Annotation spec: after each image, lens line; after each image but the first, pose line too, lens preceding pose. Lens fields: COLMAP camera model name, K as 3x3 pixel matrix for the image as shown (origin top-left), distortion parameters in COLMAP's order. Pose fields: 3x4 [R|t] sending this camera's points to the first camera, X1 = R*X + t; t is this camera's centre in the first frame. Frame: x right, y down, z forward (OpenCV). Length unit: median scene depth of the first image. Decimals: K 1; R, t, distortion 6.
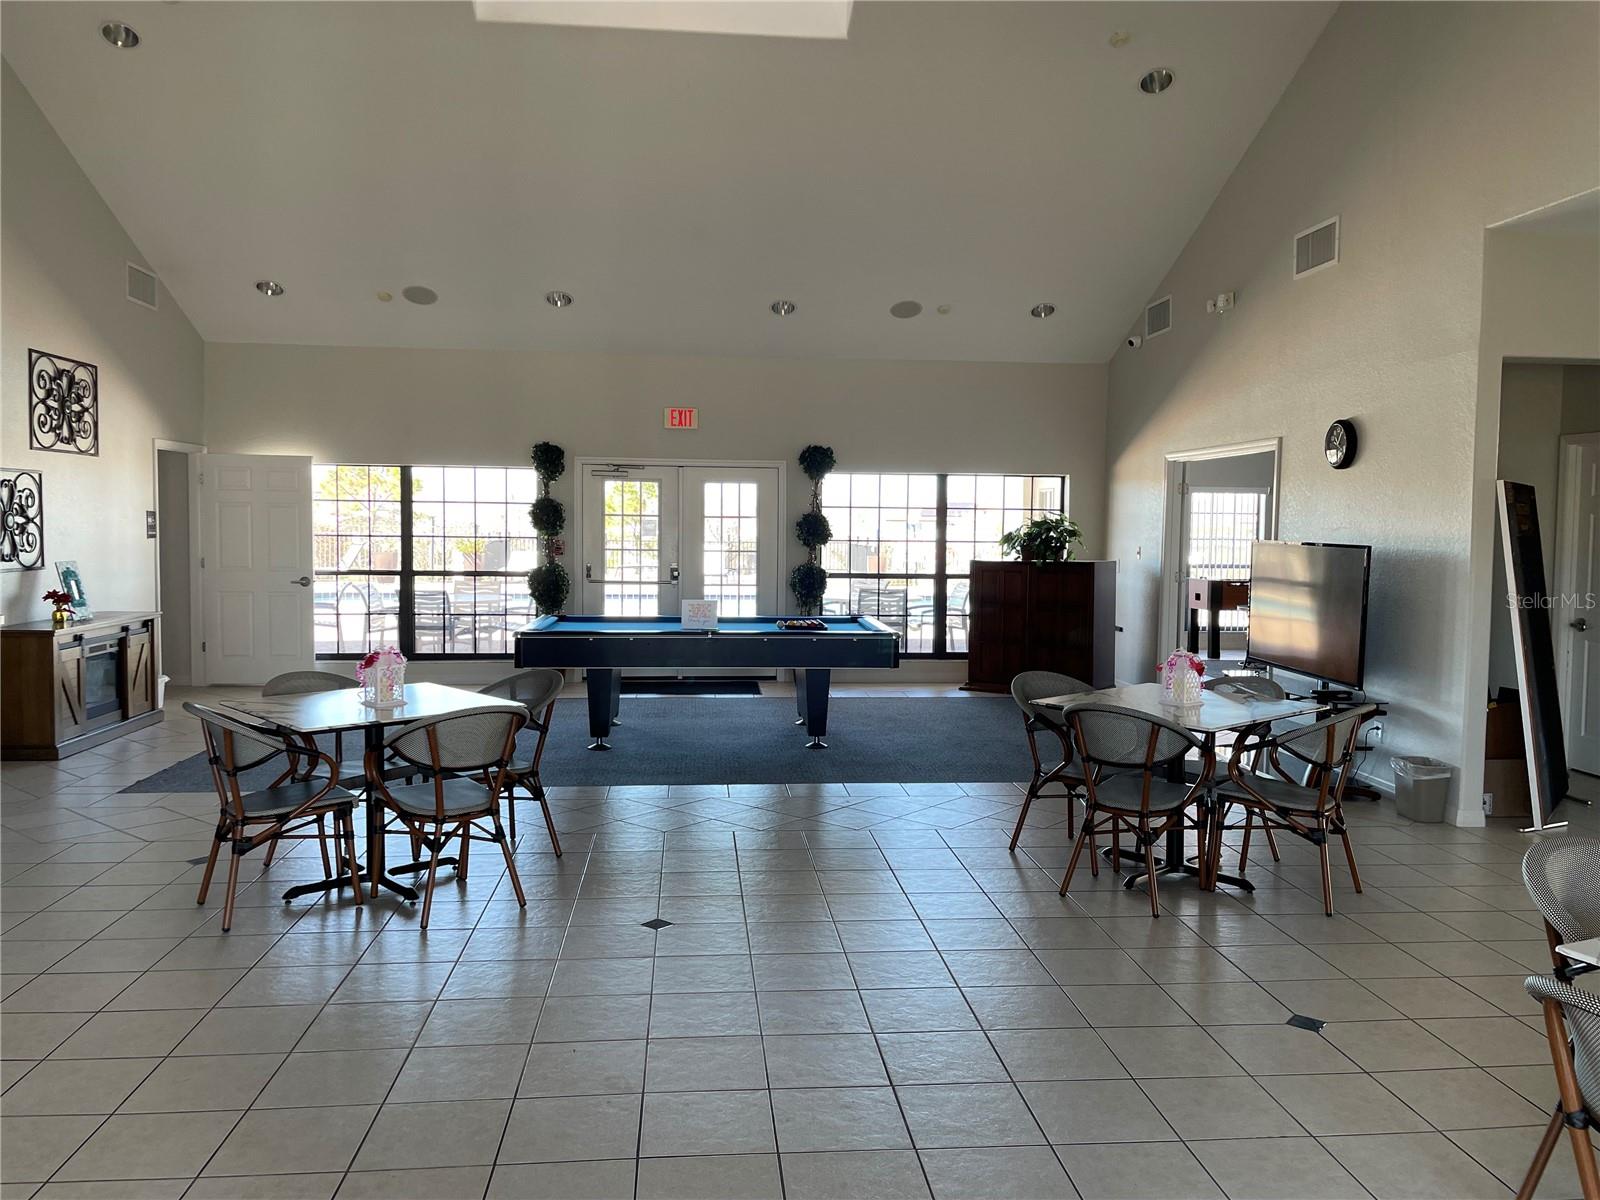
lens RADIAL K [[1202.7, 0, 800.0], [0, 1202.7, 600.0], [0, 0, 1]] dist [0.094967, -0.108260]
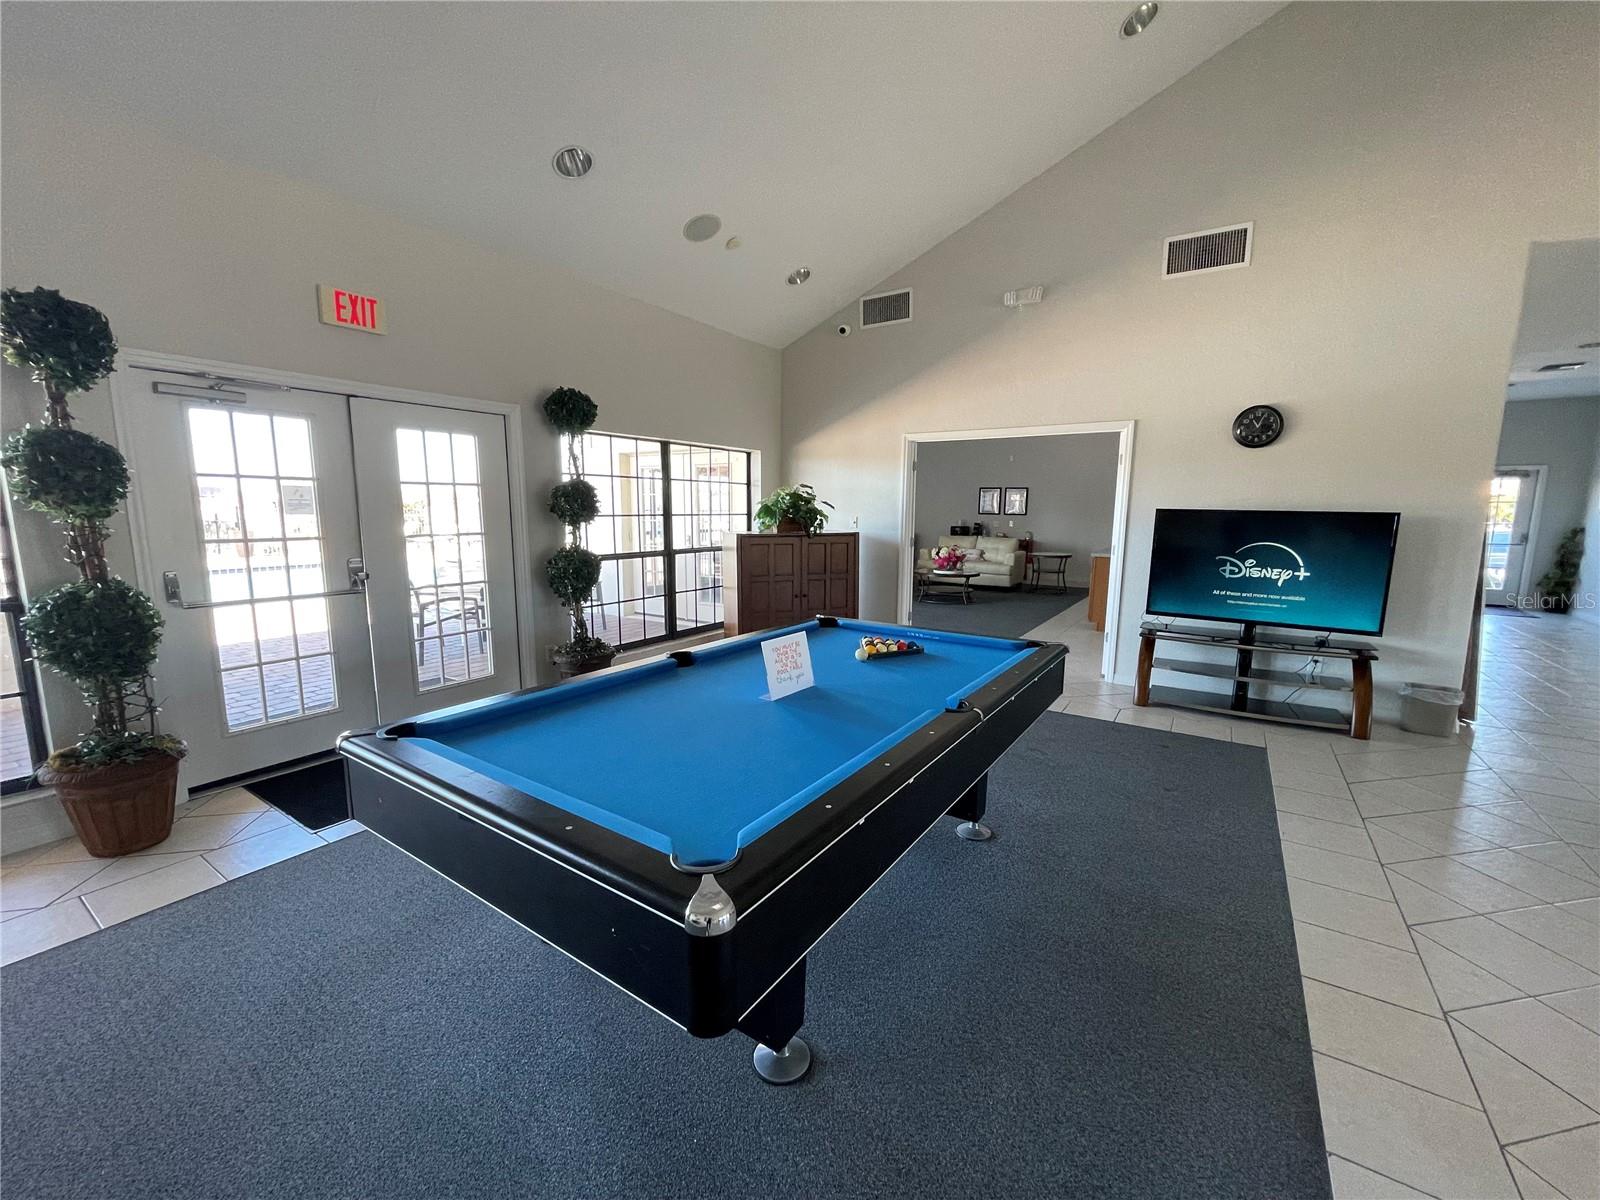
lens RADIAL K [[644.3, 0, 800.0], [0, 644.3, 600.0], [0, 0, 1]] dist [0.001876, -0.000711]
pose [[0.623687, -0.120186, 0.772379, -0.220615], [0.050851, 0.992254, 0.113338, -0.035808], [-0.780018, -0.031411, 0.624968, 0.627186]]
